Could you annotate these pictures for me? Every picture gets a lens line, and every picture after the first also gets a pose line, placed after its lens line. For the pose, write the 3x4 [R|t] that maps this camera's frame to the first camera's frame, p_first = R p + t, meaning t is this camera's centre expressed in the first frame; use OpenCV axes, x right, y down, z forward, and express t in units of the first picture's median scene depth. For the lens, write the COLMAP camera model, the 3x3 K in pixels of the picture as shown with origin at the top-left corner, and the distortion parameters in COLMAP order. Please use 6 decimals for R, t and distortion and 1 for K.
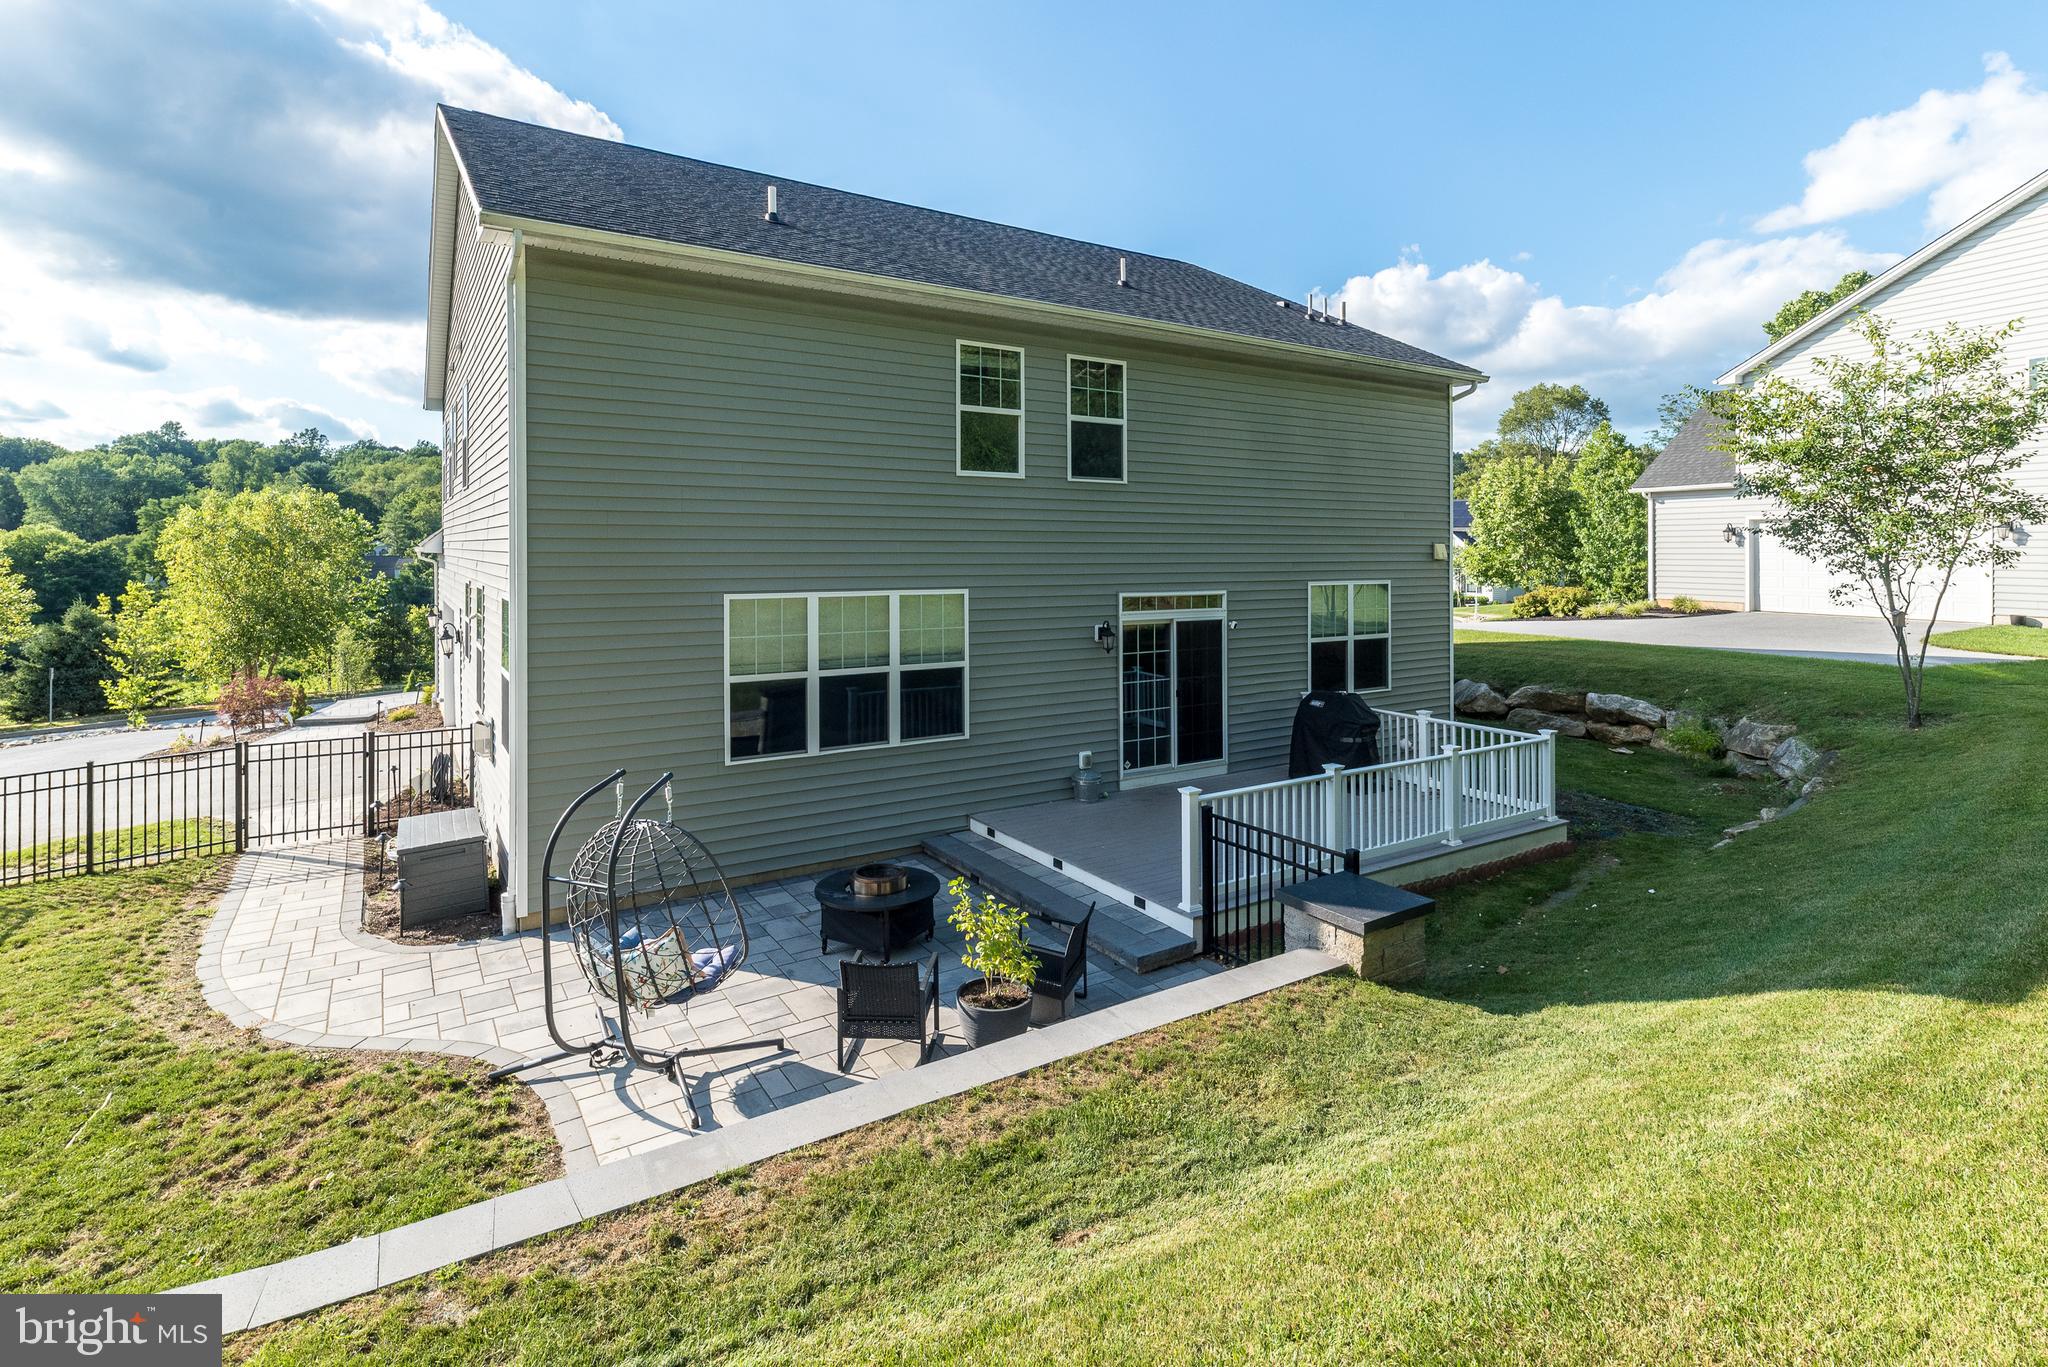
lens RADIAL K [[962.0, 0, 1022.5], [0, 962.0, 589.3], [0, 0, 1]] dist [0.007523, 0.001053]
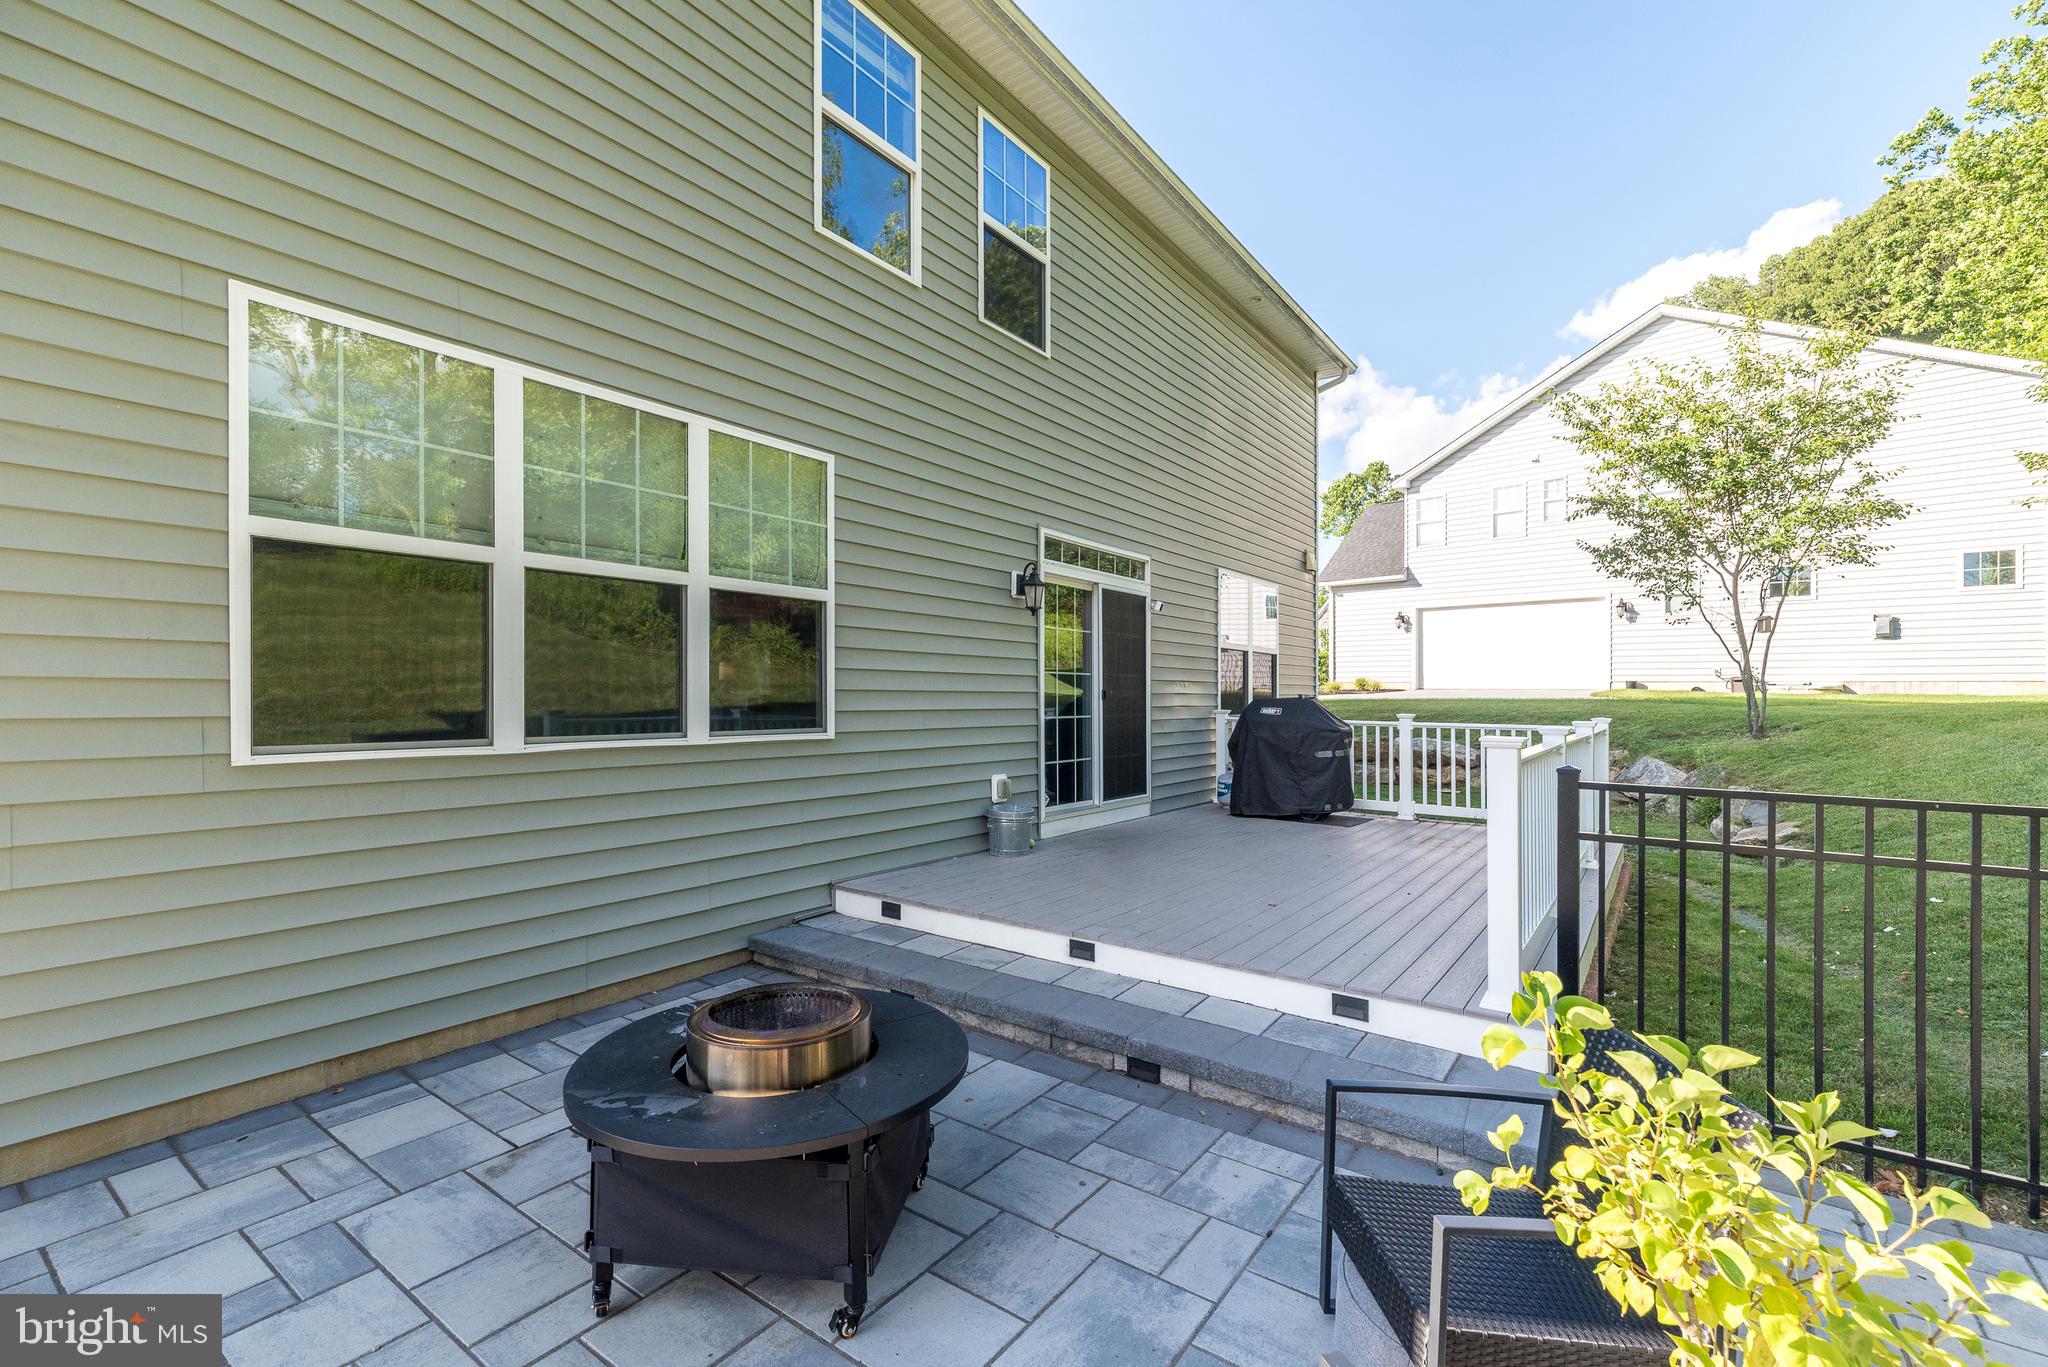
lens RADIAL K [[880.9, 0, 1017.8], [0, 880.9, 704.3], [0, 0, 1]] dist [0.004614, 0.000800]
pose [[0.932916, 0.002672, 0.360085, -0.135970], [0.004496, 0.999808, -0.019068, 0.146023], [-0.360067, 0.019408, 0.932725, 0.513891]]
